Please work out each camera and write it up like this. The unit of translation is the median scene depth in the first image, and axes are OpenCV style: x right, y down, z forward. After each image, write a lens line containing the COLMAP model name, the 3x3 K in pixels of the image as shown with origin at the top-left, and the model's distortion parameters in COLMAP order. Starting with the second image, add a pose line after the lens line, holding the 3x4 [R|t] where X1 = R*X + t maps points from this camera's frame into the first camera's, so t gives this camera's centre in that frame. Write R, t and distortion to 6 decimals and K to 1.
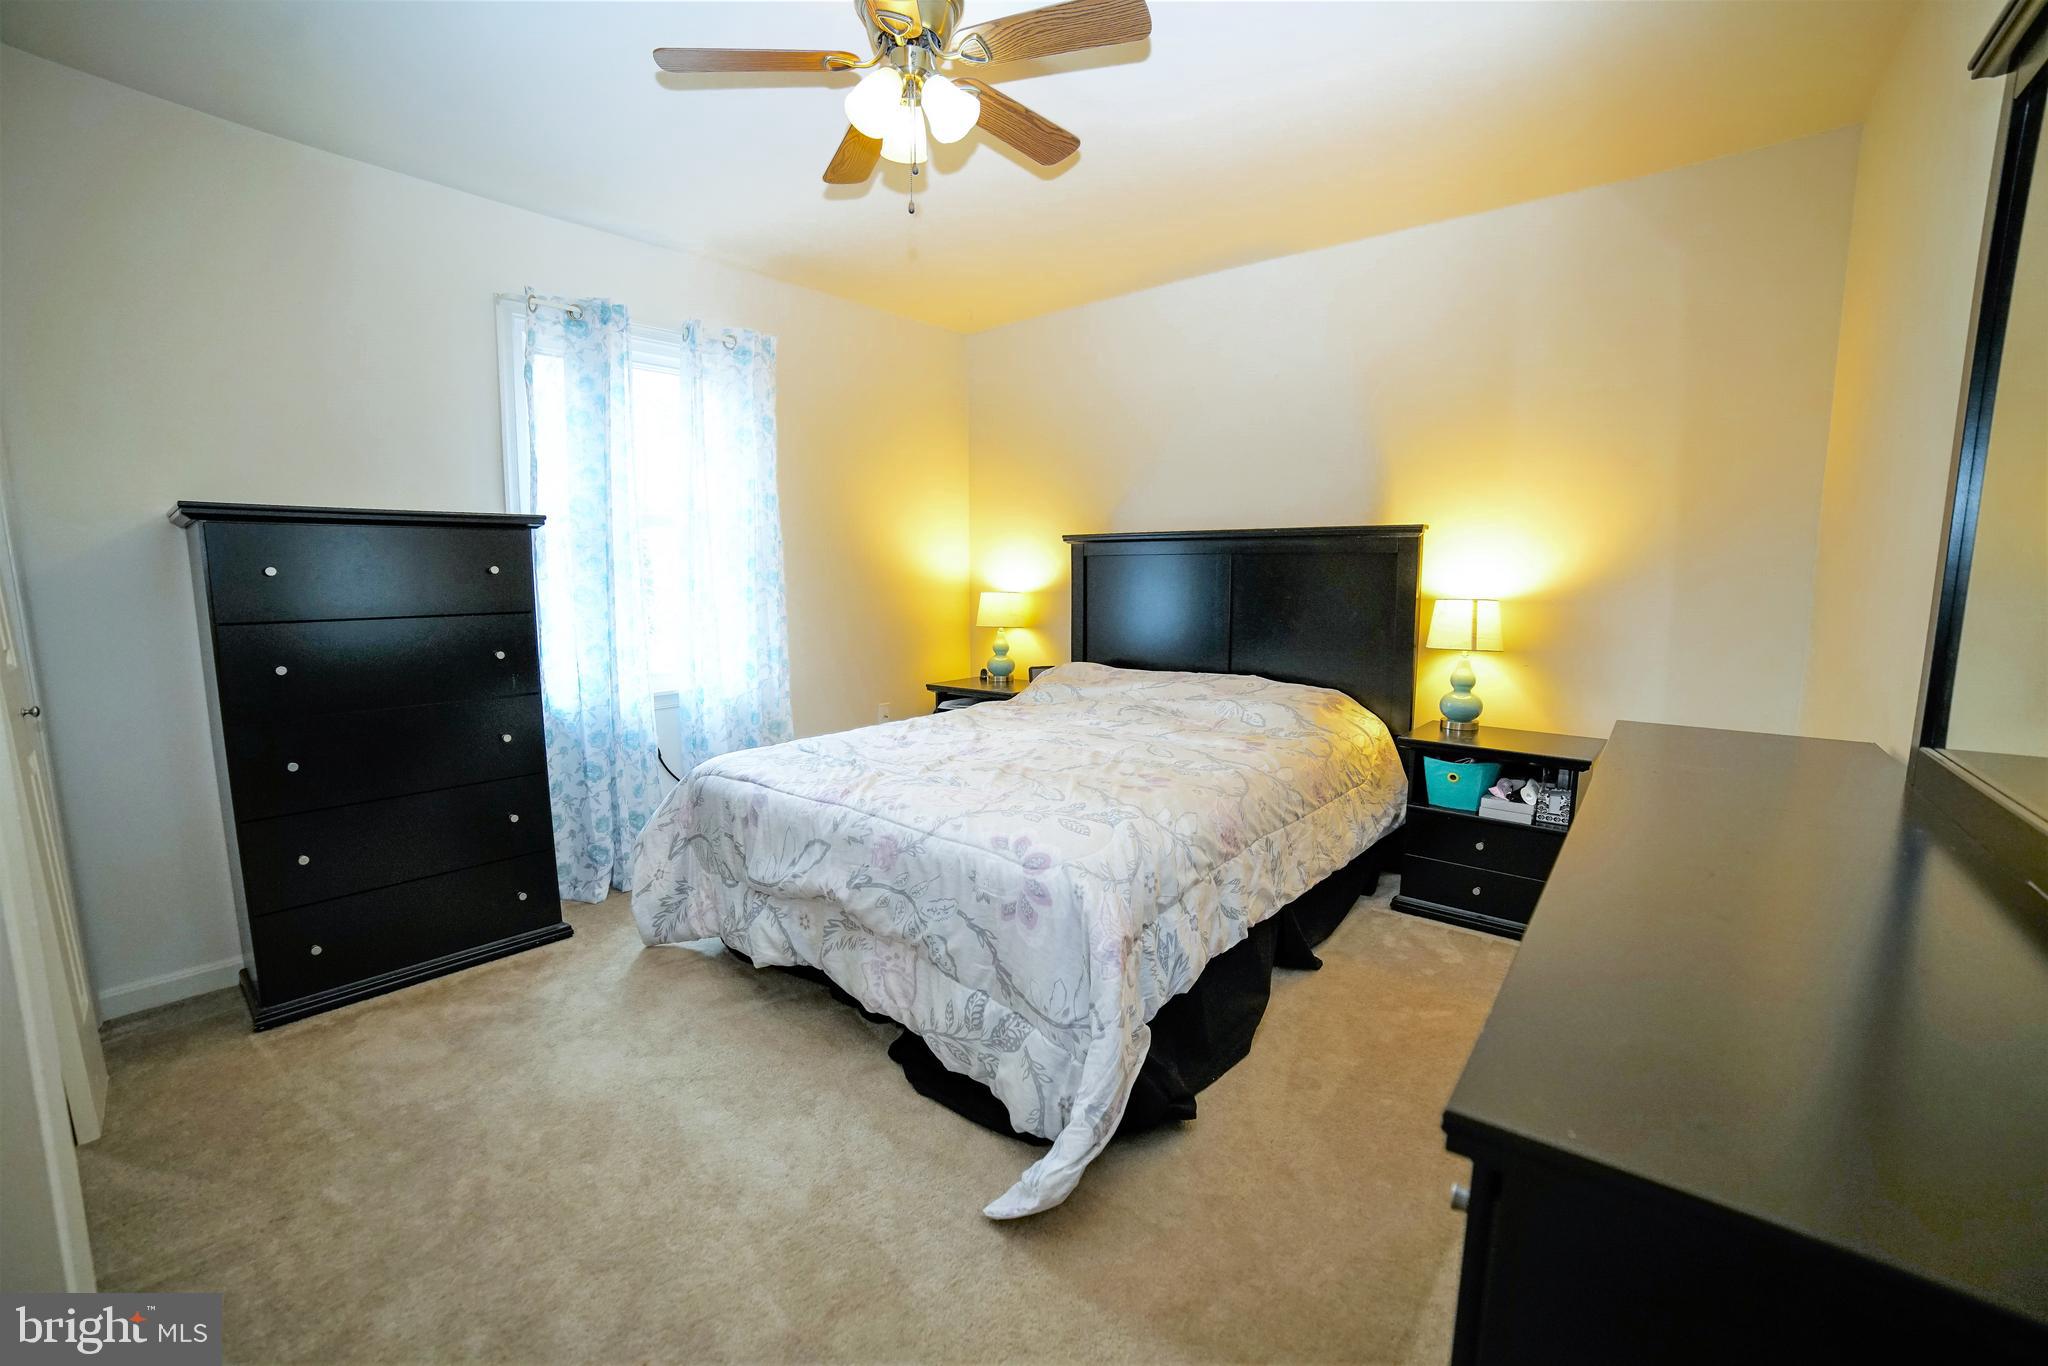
lens RADIAL K [[837.0, 0, 1021.2], [0, 837.0, 679.9], [0, 0, 1]] dist [-0.116454, 0.044298]
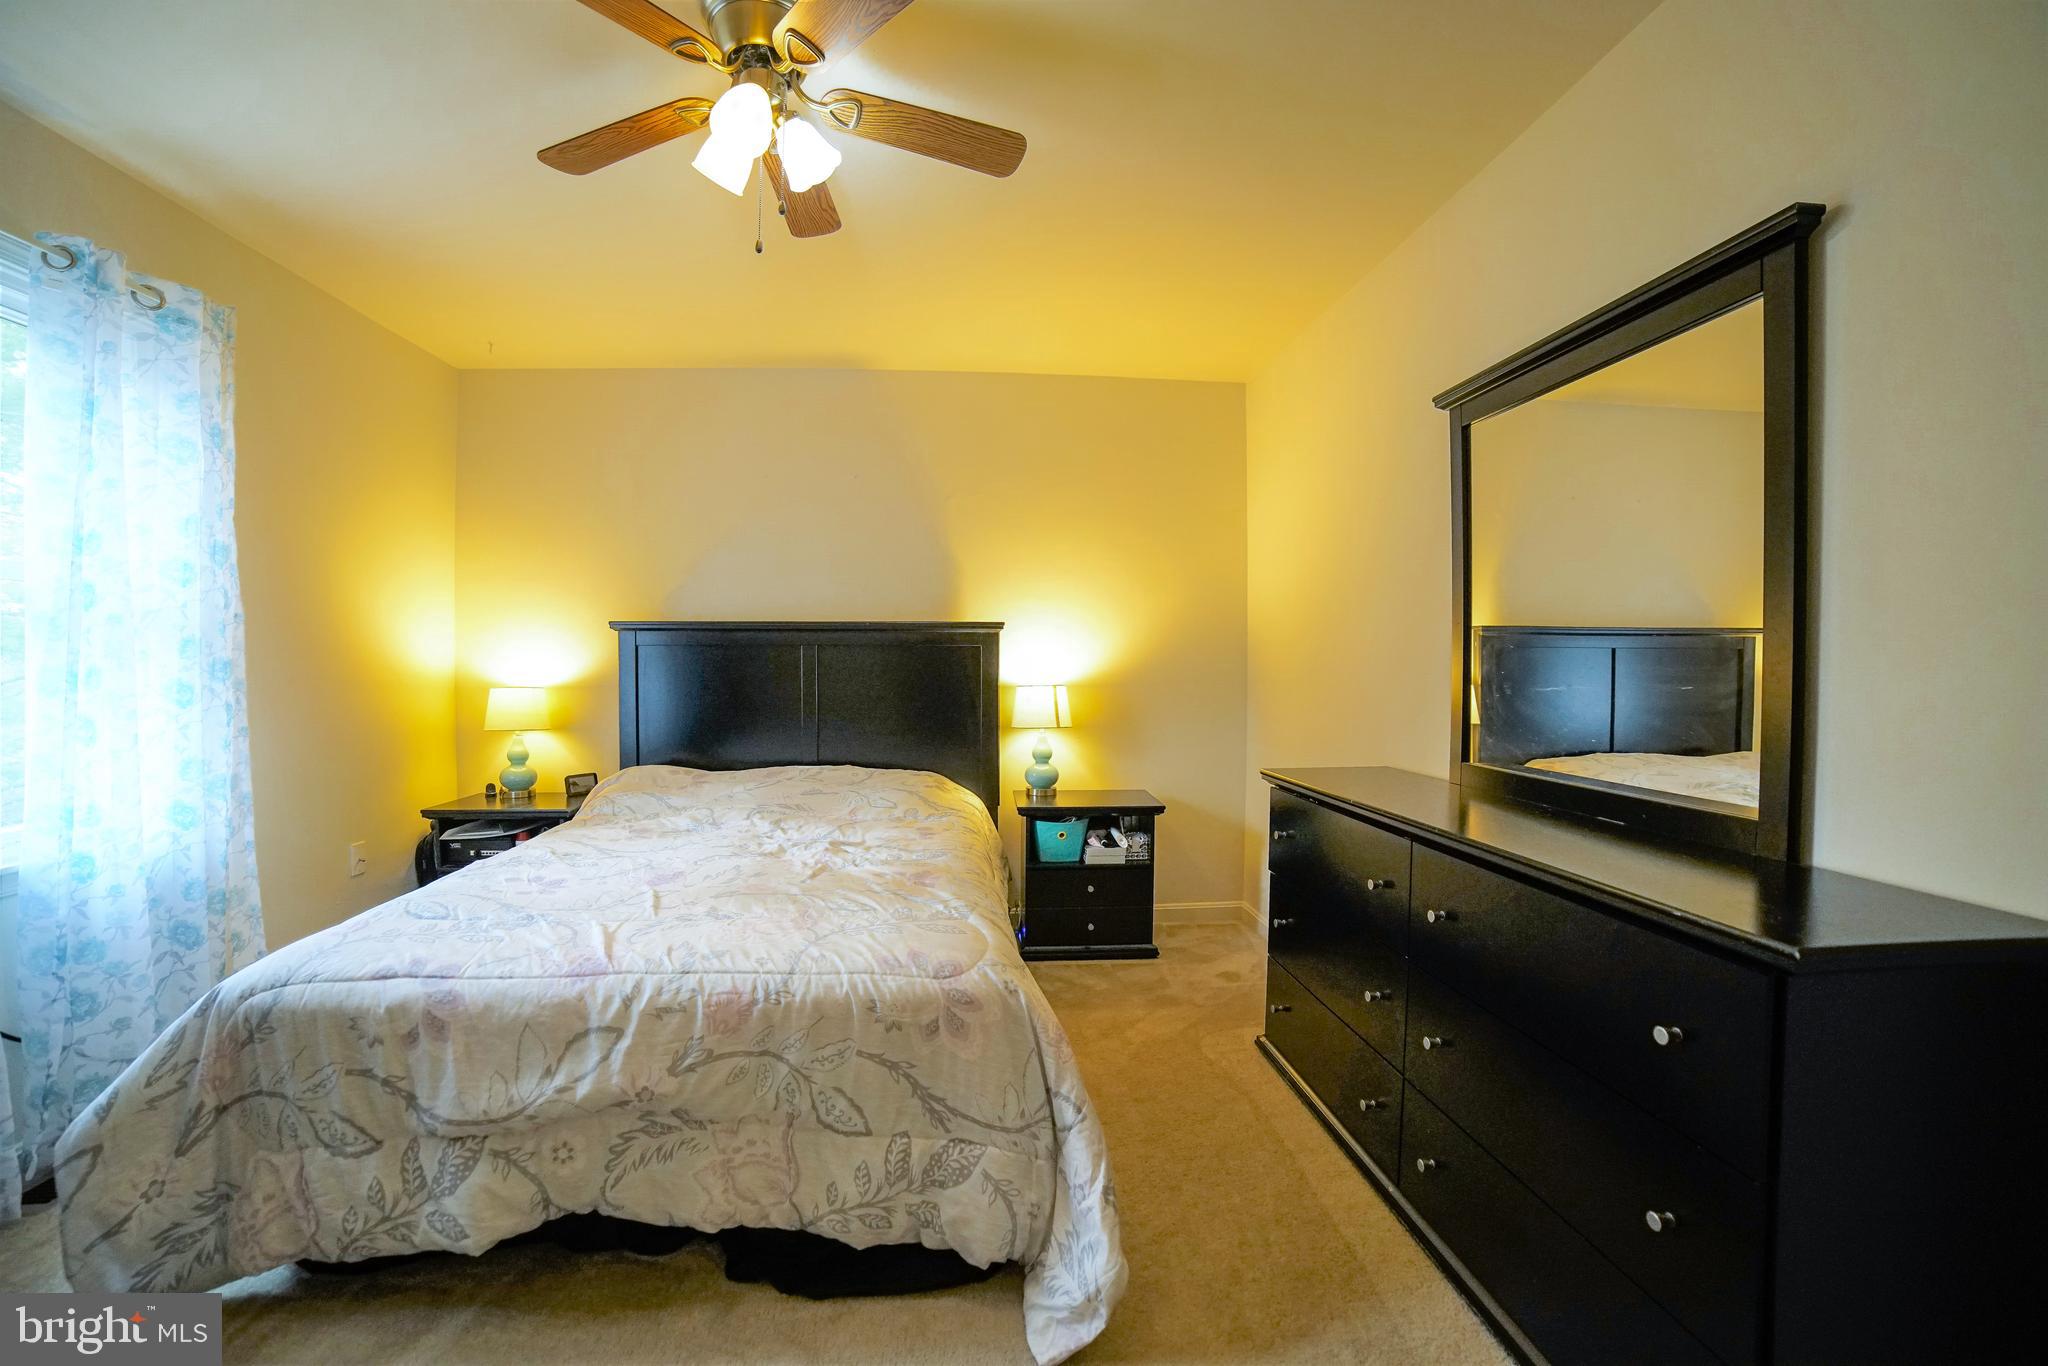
lens RADIAL K [[841.5, 0, 1022.1], [0, 841.5, 665.0], [0, 0, 1]] dist [-0.068432, 0.015847]
pose [[0.705008, 0.004255, 0.709187, -0.426316], [0.082441, 0.992711, -0.087912, -0.026957], [-0.704392, 0.120445, 0.699518, 0.161151]]
